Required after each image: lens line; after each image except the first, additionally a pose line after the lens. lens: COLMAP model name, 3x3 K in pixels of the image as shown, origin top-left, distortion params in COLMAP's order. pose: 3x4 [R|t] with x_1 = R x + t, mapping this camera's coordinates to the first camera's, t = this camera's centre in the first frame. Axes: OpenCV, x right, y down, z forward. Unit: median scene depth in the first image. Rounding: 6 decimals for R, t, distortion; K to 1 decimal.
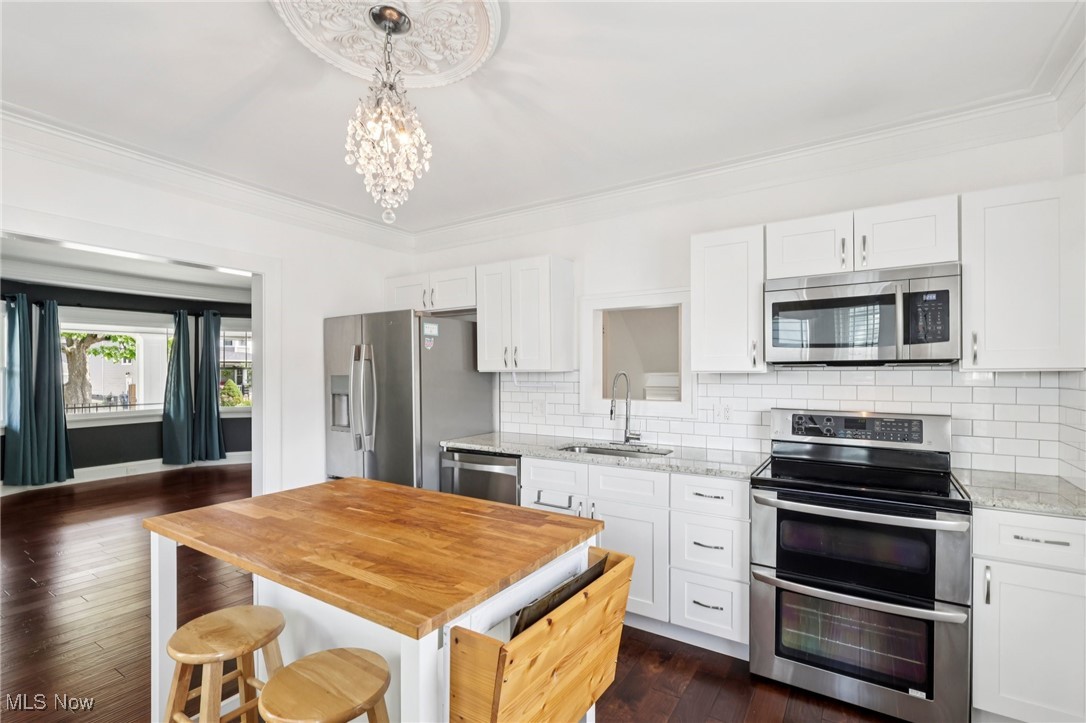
lens RADIAL K [[510.5, 0, 538.5], [0, 510.5, 368.6], [0, 0, 1]] dist [-0.002815, 0.001486]
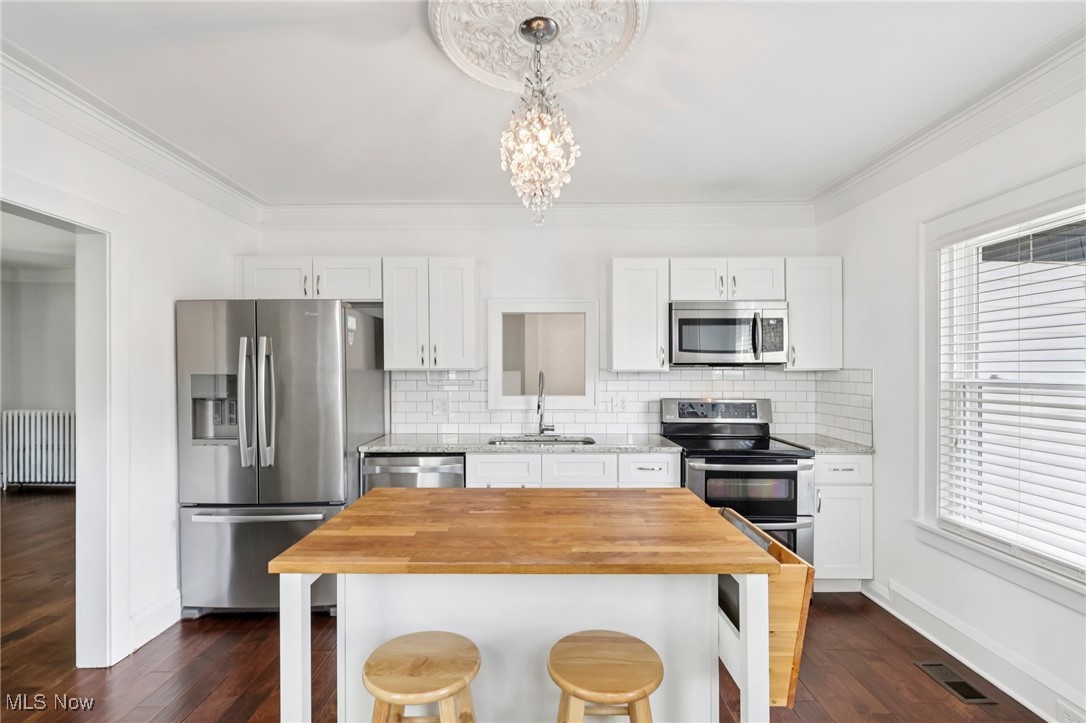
lens RADIAL K [[510.5, 0, 537.0], [0, 510.5, 365.9], [0, 0, 1]] dist [-0.002815, 0.001486]
pose [[0.837354, 0.005980, 0.546629, -0.552198], [-0.004883, 0.999982, -0.003460, 0.000451], [-0.546640, 0.000228, 0.837368, 0.087491]]
